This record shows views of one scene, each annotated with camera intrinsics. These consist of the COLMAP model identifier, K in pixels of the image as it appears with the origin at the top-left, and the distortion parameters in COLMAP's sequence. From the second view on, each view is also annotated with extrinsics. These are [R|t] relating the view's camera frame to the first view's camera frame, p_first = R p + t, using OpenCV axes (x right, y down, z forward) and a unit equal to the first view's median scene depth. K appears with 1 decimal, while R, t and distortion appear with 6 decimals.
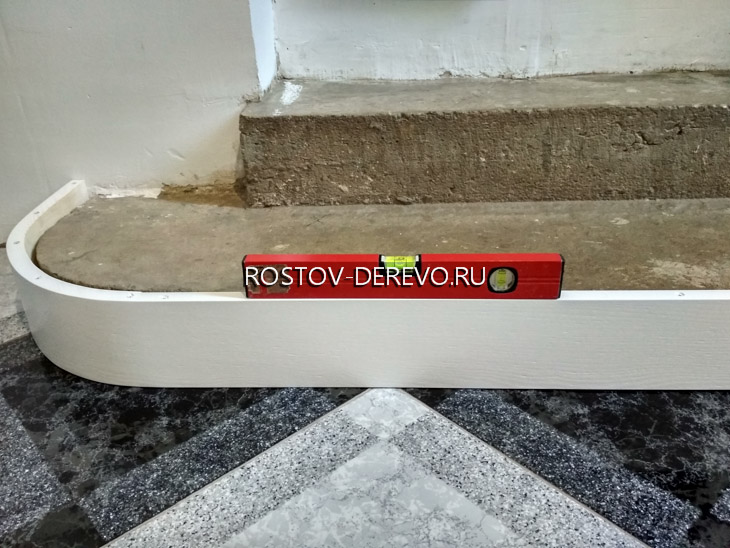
lens RADIAL K [[655.2, 0, 359.7], [0, 655.2, 272.9], [0, 0, 1]] dist [0.069405, -0.154881]
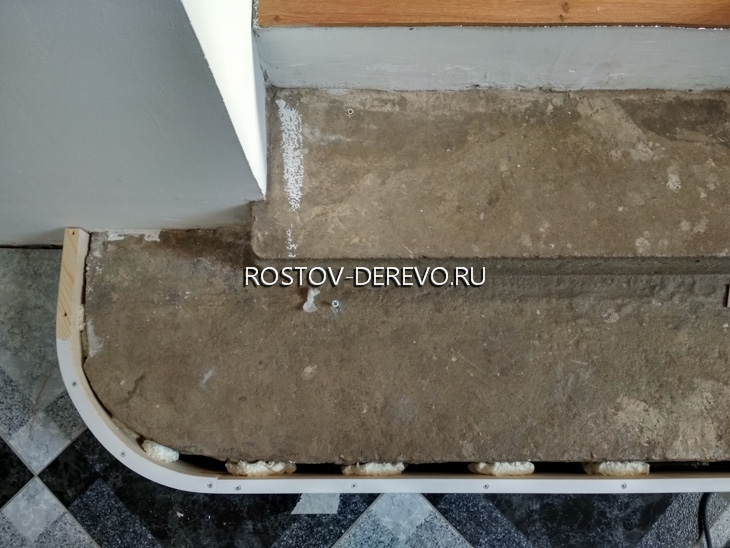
lens RADIAL K [[655.2, 0, 362.0], [0, 655.2, 273.6], [0, 0, 1]] dist [0.069405, -0.154881]
pose [[0.996926, -0.051811, 0.058774, -0.111130], [-0.012378, 0.636576, 0.771115, -1.279082], [-0.077366, -0.769472, 0.633977, 0.505561]]
